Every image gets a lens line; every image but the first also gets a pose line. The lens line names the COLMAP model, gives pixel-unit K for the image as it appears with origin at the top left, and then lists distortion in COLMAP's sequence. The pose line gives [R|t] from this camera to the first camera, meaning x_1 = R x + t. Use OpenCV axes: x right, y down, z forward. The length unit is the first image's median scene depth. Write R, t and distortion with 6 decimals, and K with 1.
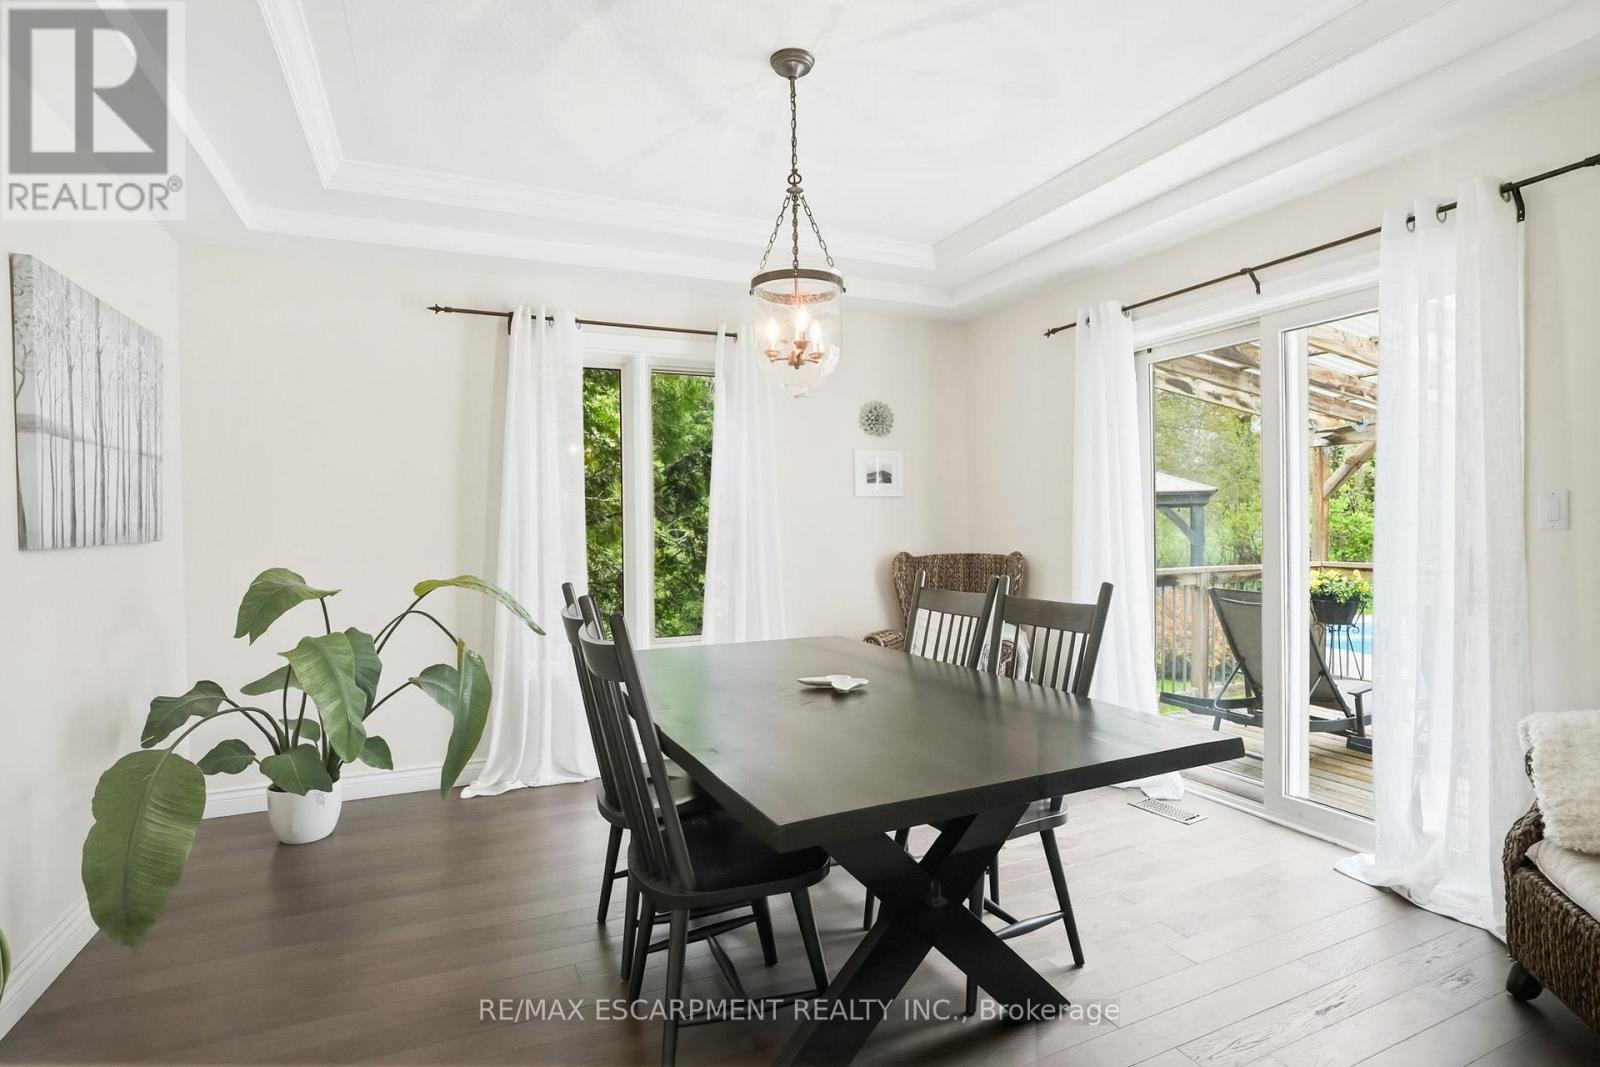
lens RADIAL K [[761.8, 0, 800.0], [0, 761.8, 533.5], [0, 0, 1]] dist [-0.055321, 0.014253]
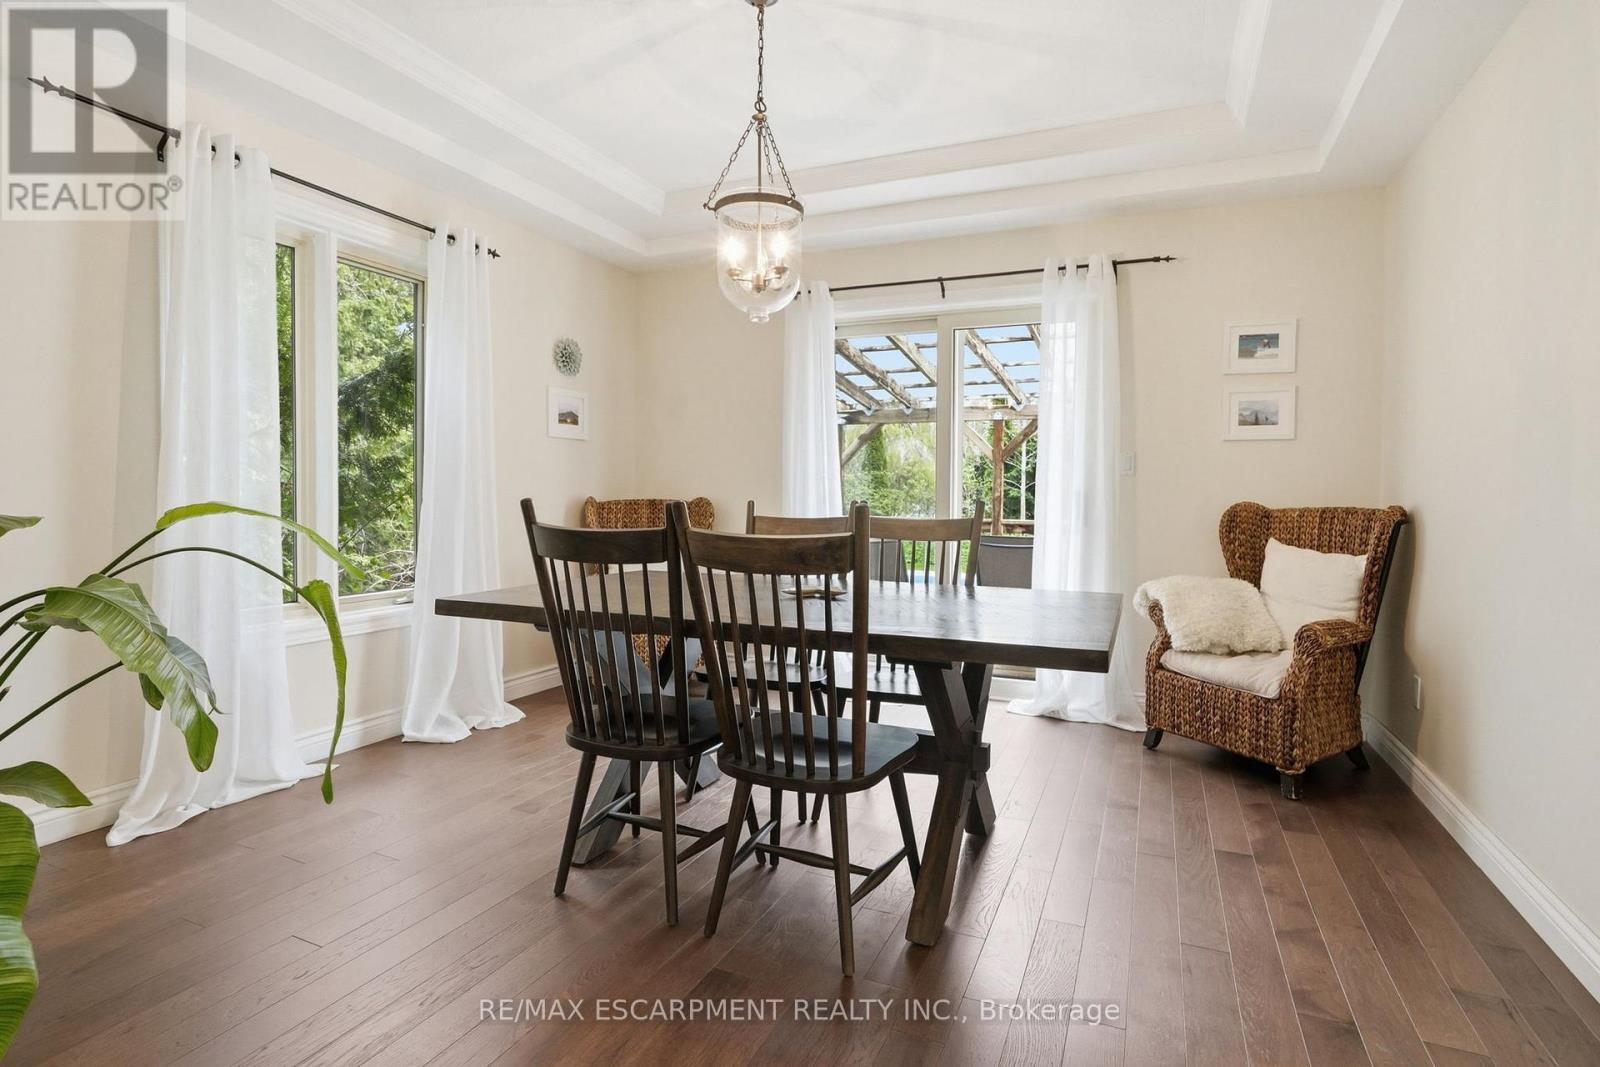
lens RADIAL K [[768.3, 0, 808.7], [0, 768.3, 515.9], [0, 0, 1]] dist [-0.053499, 0.001320]
pose [[0.751245, -0.000733, 0.660023, -0.462816], [-0.009776, 0.999877, 0.012237, 0.052158], [-0.659951, -0.015645, 0.751146, 0.128214]]
